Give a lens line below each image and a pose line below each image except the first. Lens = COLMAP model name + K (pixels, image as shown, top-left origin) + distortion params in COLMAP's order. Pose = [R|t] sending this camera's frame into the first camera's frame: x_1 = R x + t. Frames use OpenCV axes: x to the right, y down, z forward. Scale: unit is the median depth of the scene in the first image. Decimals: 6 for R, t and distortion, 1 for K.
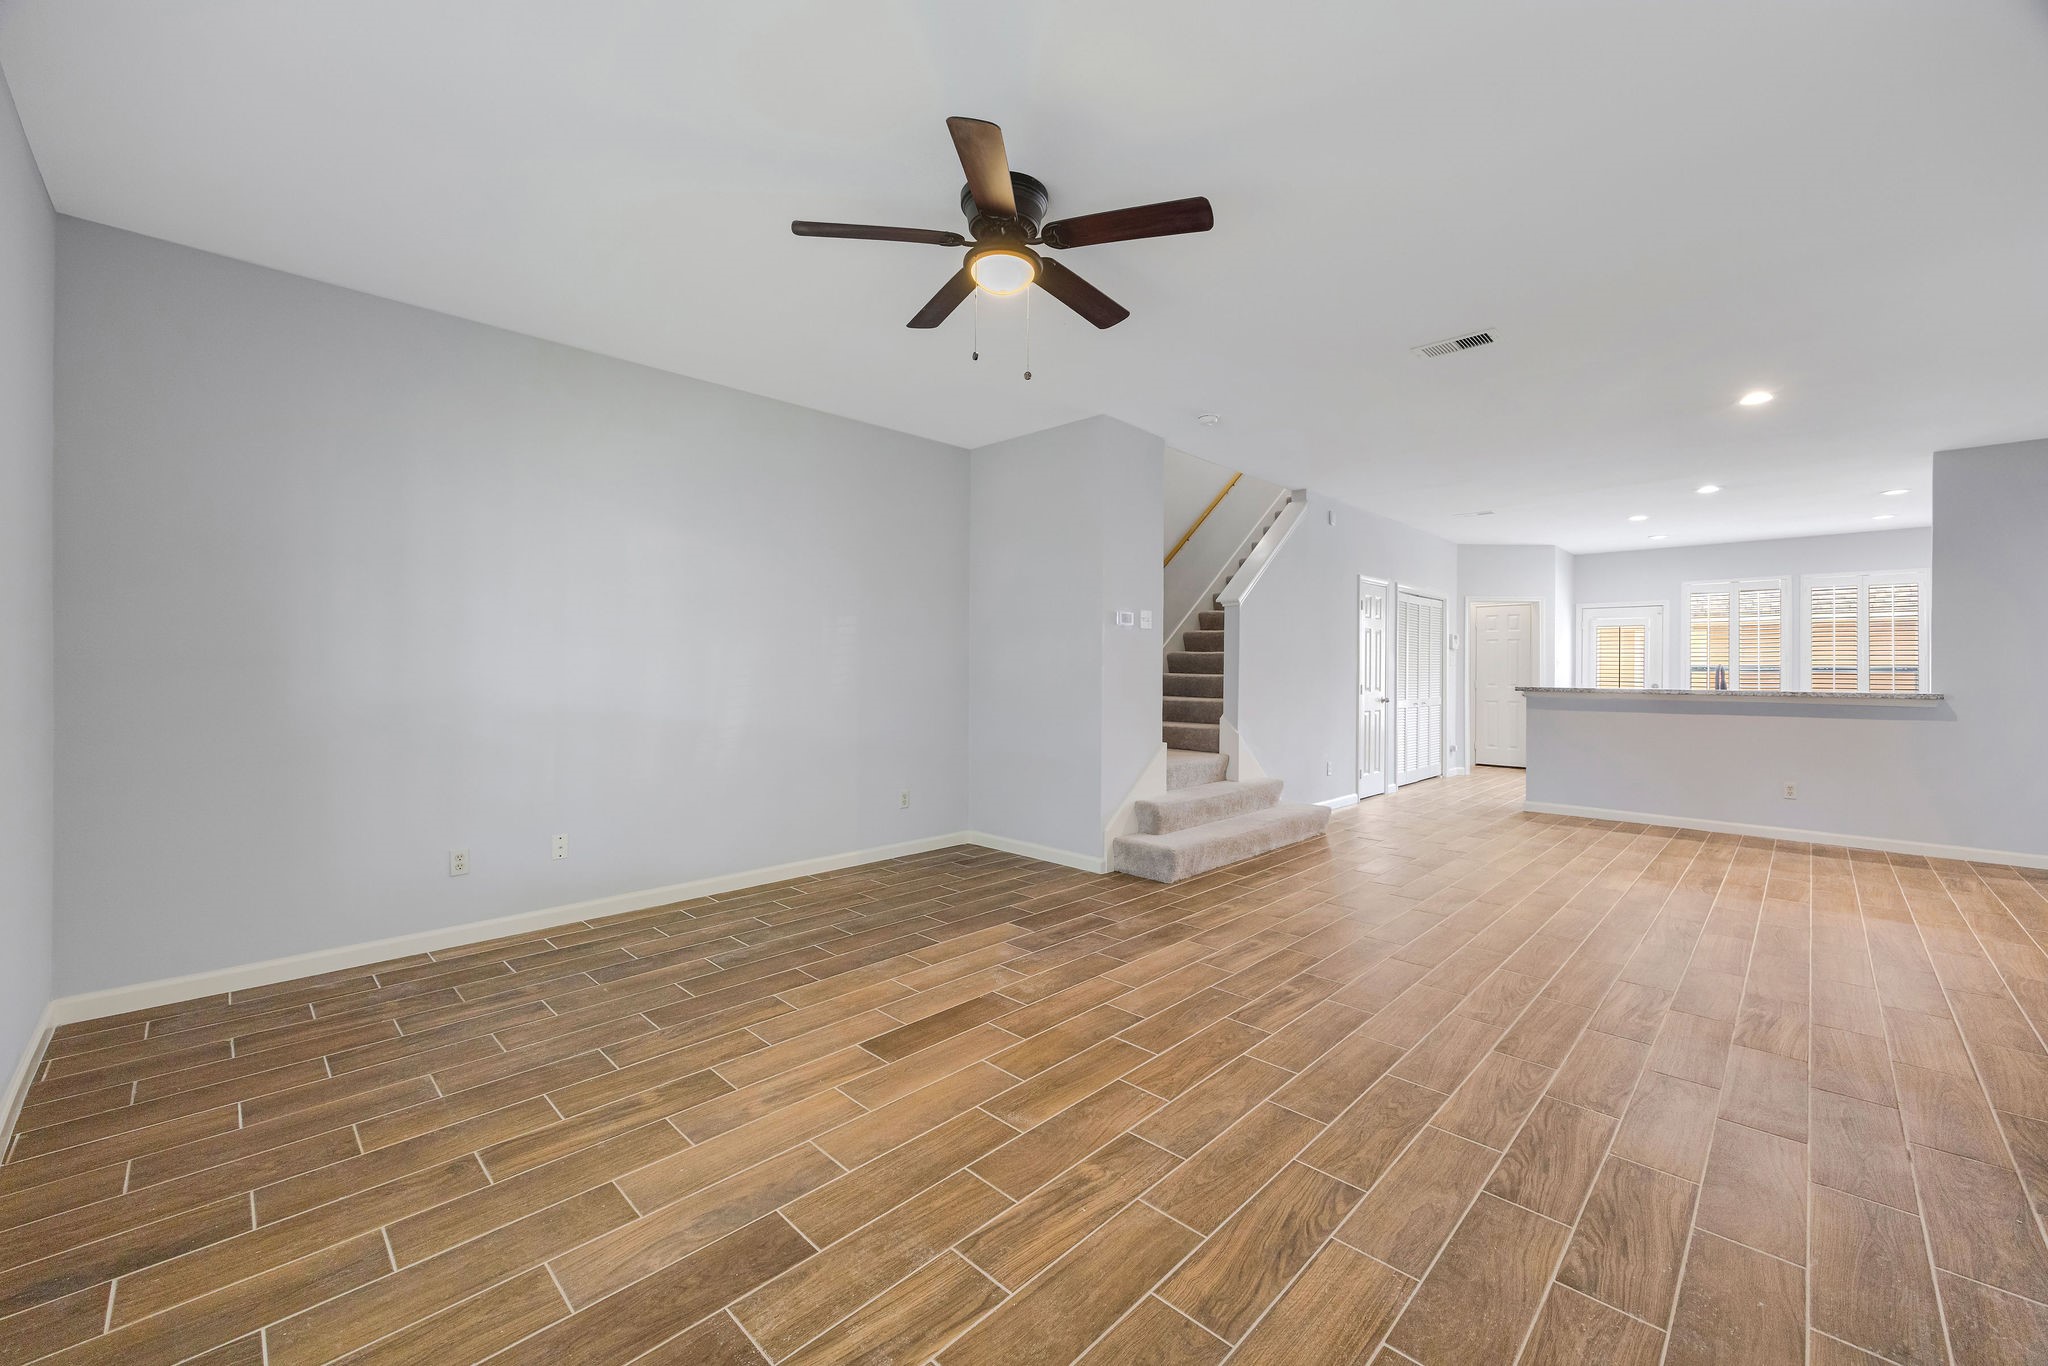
lens RADIAL K [[823.3, 0, 1009.7], [0, 823.3, 668.6], [0, 0, 1]] dist [-0.007517, 0.000853]
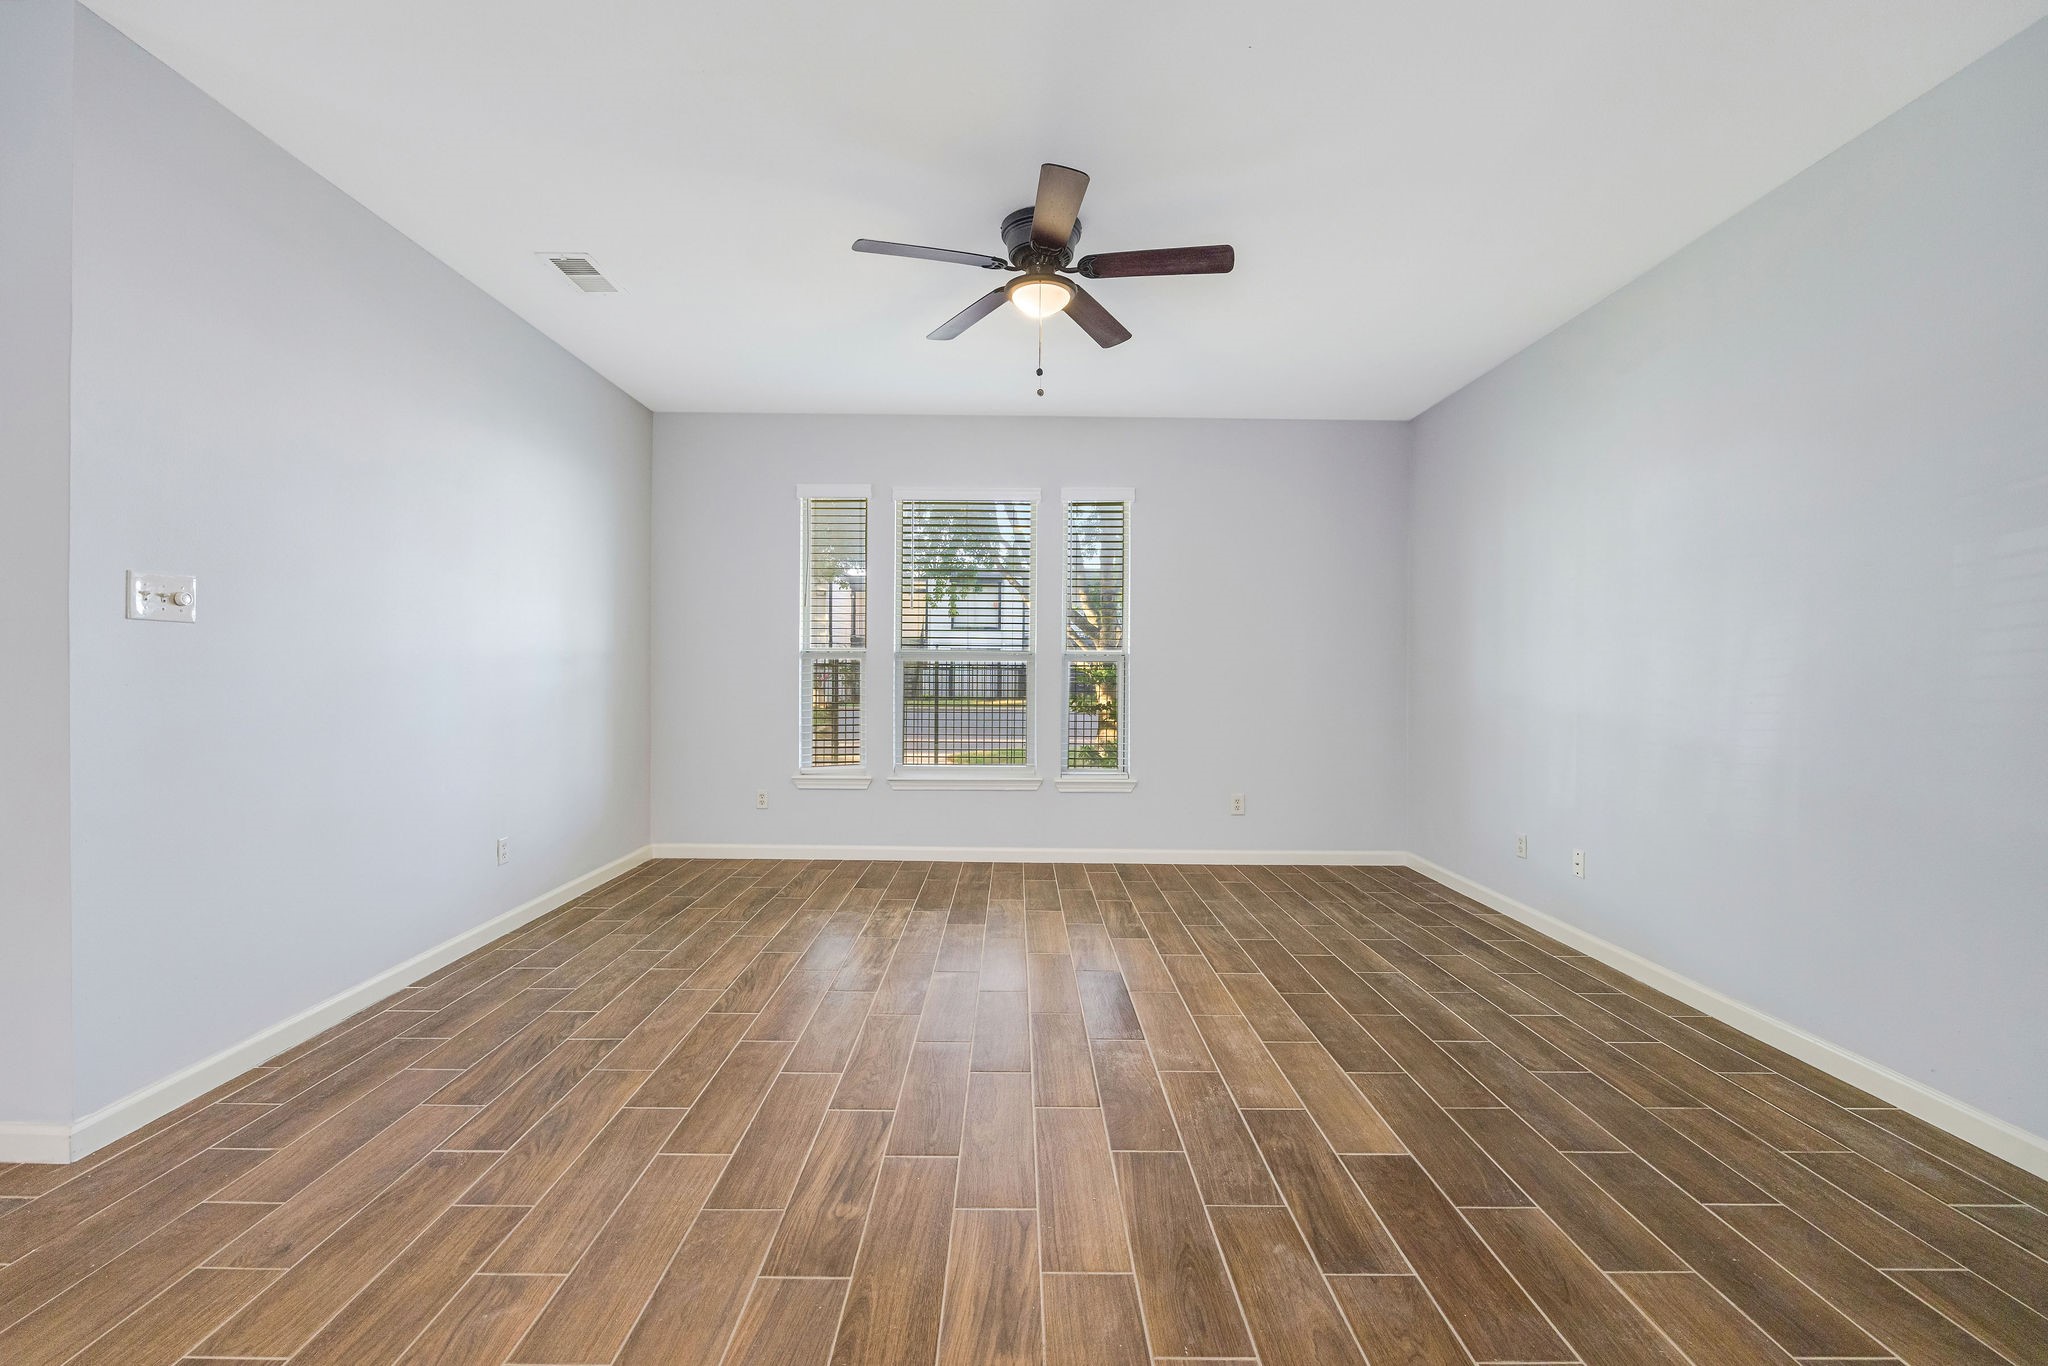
lens RADIAL K [[823.3, 0, 1004.2], [0, 823.3, 681.3], [0, 0, 1]] dist [-0.007517, 0.000853]
pose [[-0.716010, -0.002871, -0.698084, 0.659762], [-0.011829, 0.999898, 0.008020, 0.020555], [0.697990, 0.014000, -0.715971, 1.471737]]
